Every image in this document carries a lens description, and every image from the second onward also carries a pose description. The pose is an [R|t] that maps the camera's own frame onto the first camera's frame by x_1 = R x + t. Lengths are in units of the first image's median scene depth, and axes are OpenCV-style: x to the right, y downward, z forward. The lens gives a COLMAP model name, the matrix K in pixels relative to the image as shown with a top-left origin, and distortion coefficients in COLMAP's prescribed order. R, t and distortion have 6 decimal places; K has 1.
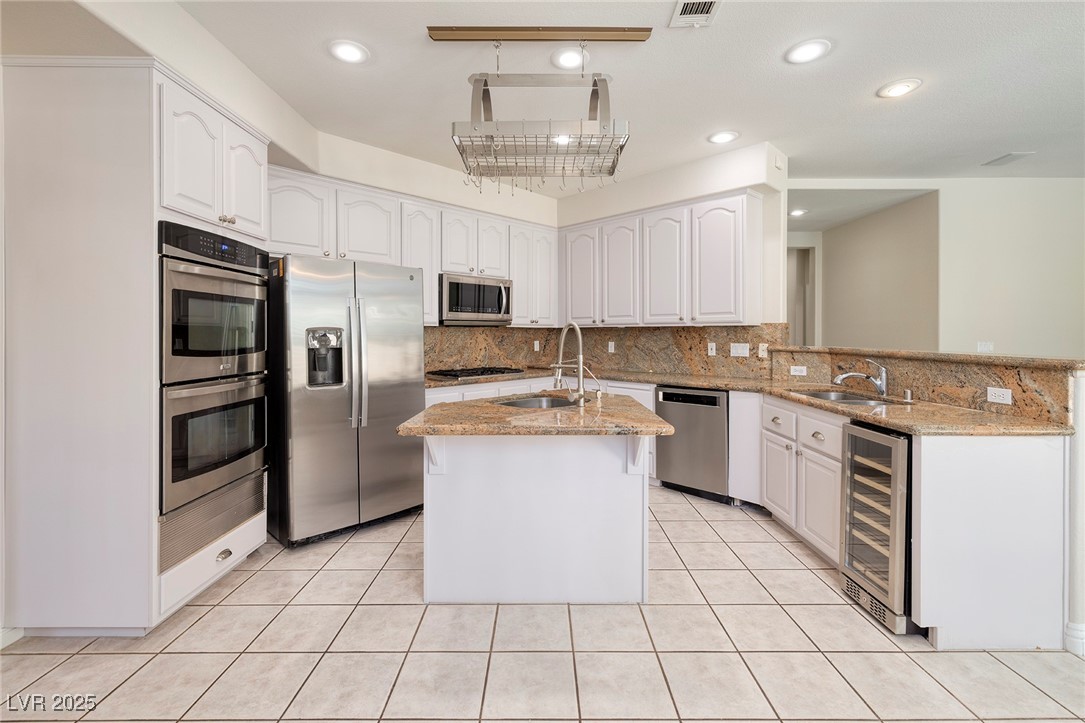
lens RADIAL K [[480.6, 0, 569.3], [0, 480.6, 338.2], [0, 0, 1]] dist [-0.000404, -0.000129]
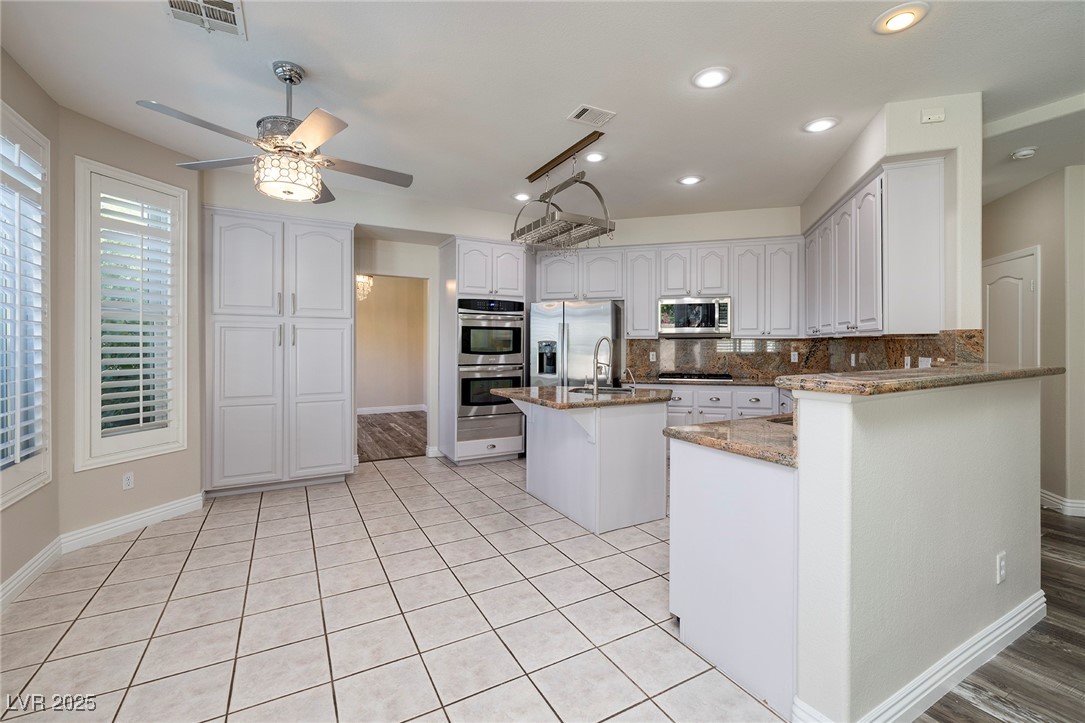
lens RADIAL K [[491.7, 0, 542.7], [0, 491.7, 343.6], [0, 0, 1]] dist [0.000890, 0.000177]
pose [[0.459324, 0.000363, -0.888268, 1.444822], [-0.008271, 0.999958, -0.003868, -0.006137], [0.888230, 0.009123, 0.459308, 0.195164]]
